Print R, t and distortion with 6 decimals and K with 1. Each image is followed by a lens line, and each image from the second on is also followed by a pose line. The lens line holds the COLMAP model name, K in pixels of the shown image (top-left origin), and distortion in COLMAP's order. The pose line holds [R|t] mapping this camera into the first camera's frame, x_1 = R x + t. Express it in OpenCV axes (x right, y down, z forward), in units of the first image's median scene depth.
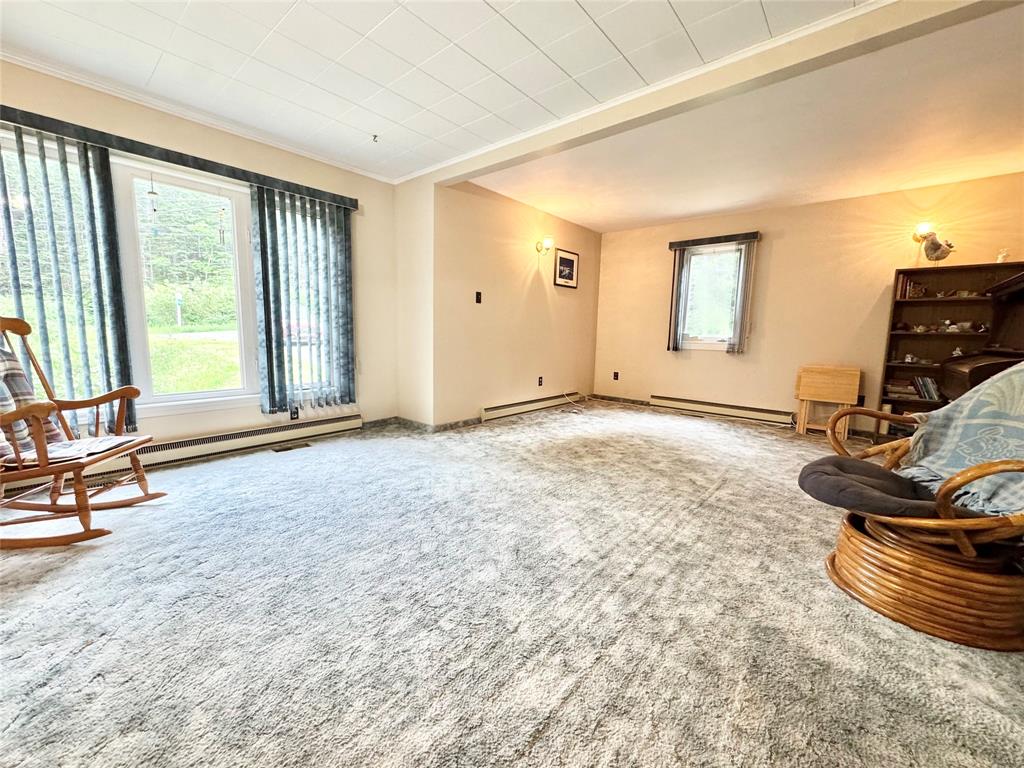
lens RADIAL K [[408.6, 0, 512.7], [0, 408.6, 383.2], [0, 0, 1]] dist [-0.004239, 0.000698]
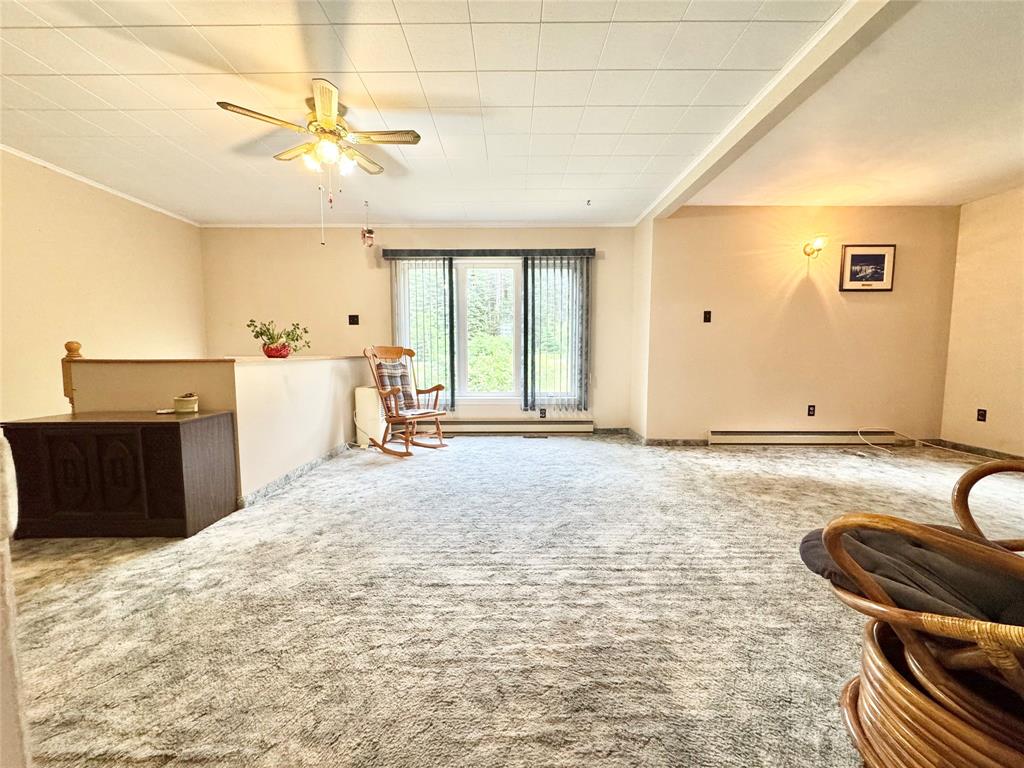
lens RADIAL K [[408.6, 0, 512.7], [0, 408.6, 383.2], [0, 0, 1]] dist [-0.004239, 0.000698]
pose [[0.650791, 0.037400, -0.758335, 0.487682], [-0.082240, 0.996382, -0.021437, 0.012571], [0.754790, 0.076317, 0.651512, 0.024717]]
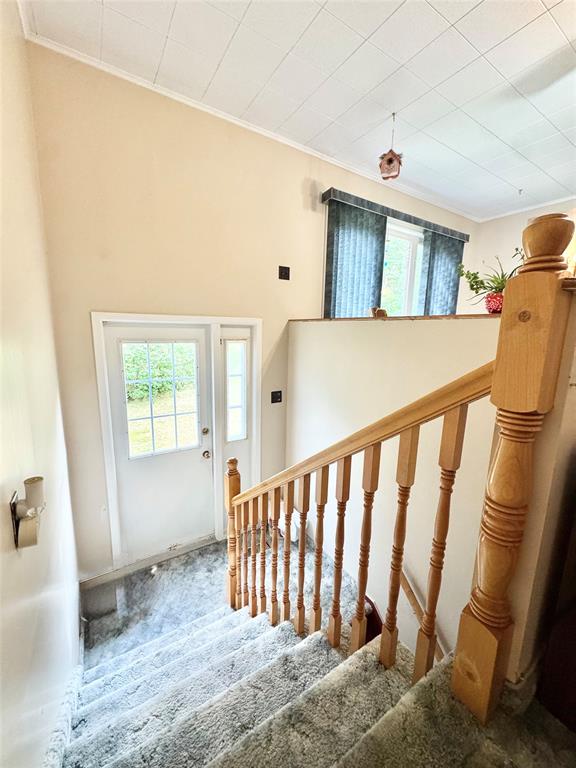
lens RADIAL K [[307.4, 0, 289.2], [0, 307.4, 384.9], [0, 0, 1]] dist [-0.001914, -0.000112]
pose [[0.958583, 0.051545, -0.280111, -0.769985], [-0.039354, 0.998024, 0.048976, 0.077522], [0.282082, -0.035924, 0.958718, -0.324636]]
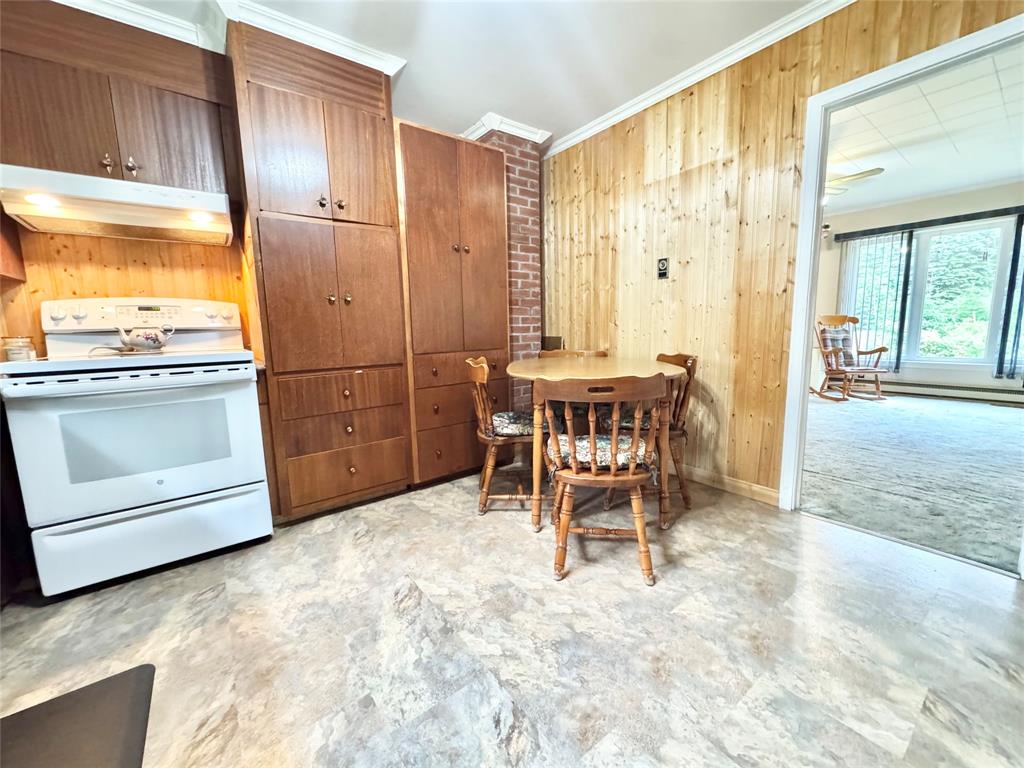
lens RADIAL K [[408.6, 0, 512.7], [0, 408.6, 383.2], [0, 0, 1]] dist [-0.004239, 0.000698]
pose [[-0.212583, 0.119119, -0.969855, 1.138114], [-0.104558, 0.984070, 0.143783, 0.067593], [0.971533, 0.131972, -0.196742, -0.332117]]
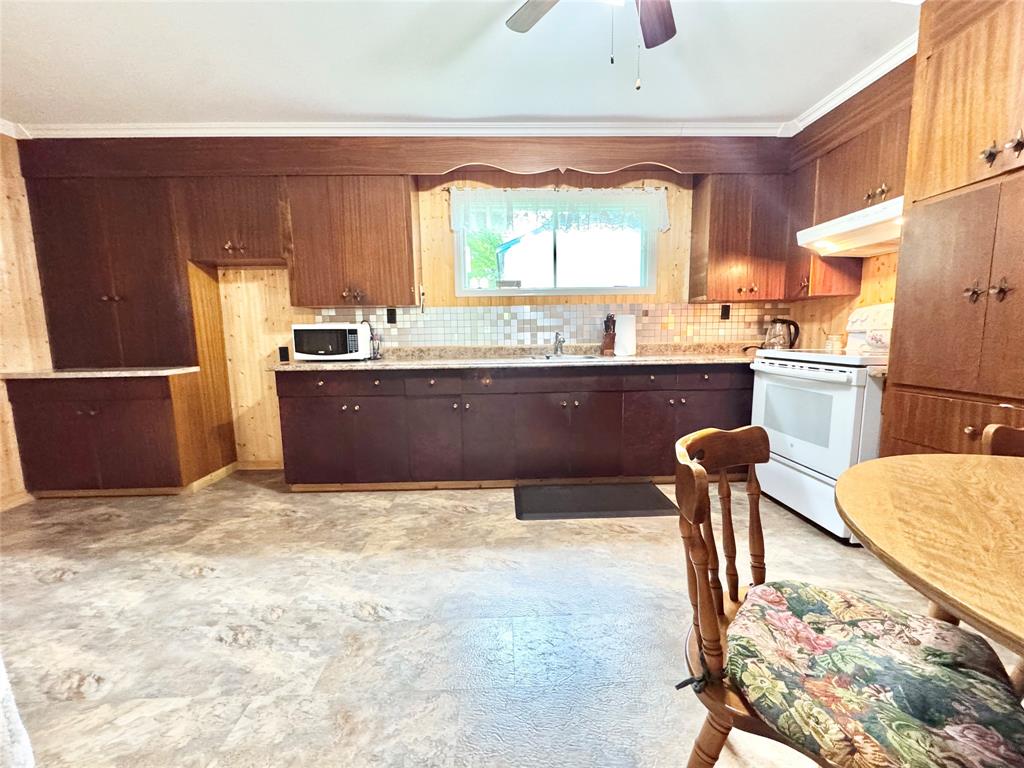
lens RADIAL K [[408.6, 0, 512.7], [0, 408.6, 383.2], [0, 0, 1]] dist [-0.004239, 0.000698]
pose [[-0.676112, -0.100772, 0.729875, 0.545406], [0.094227, 0.970643, 0.221300, 0.005156], [-0.730749, 0.218398, -0.646767, -0.058704]]
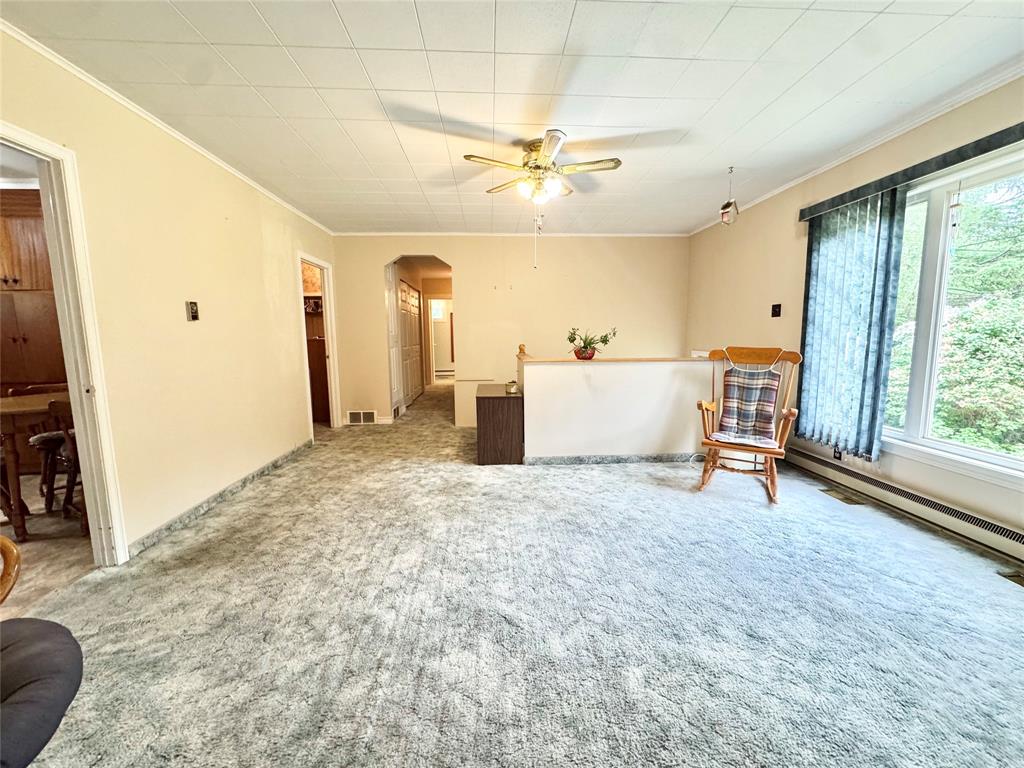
lens RADIAL K [[408.6, 0, 512.7], [0, 408.6, 383.2], [0, 0, 1]] dist [-0.004239, 0.000698]
pose [[-0.719548, 0.068933, -0.691013, 0.342468], [-0.093540, 0.976372, 0.194803, -0.158792], [0.688114, 0.204807, -0.696099, 0.892138]]
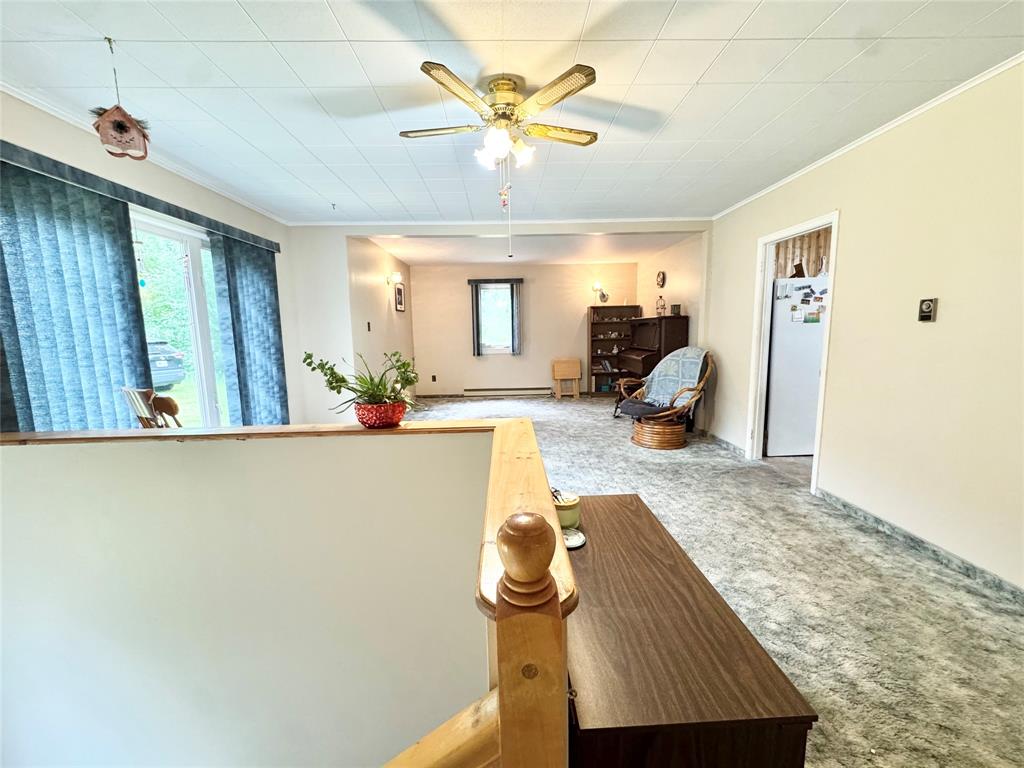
lens RADIAL K [[408.6, 0, 512.7], [0, 408.6, 383.2], [0, 0, 1]] dist [-0.004239, 0.000698]
pose [[0.740461, -0.125179, 0.660339, -0.784701], [0.120788, 0.991290, 0.052474, -0.076548], [-0.661157, 0.040906, 0.749132, -0.230557]]
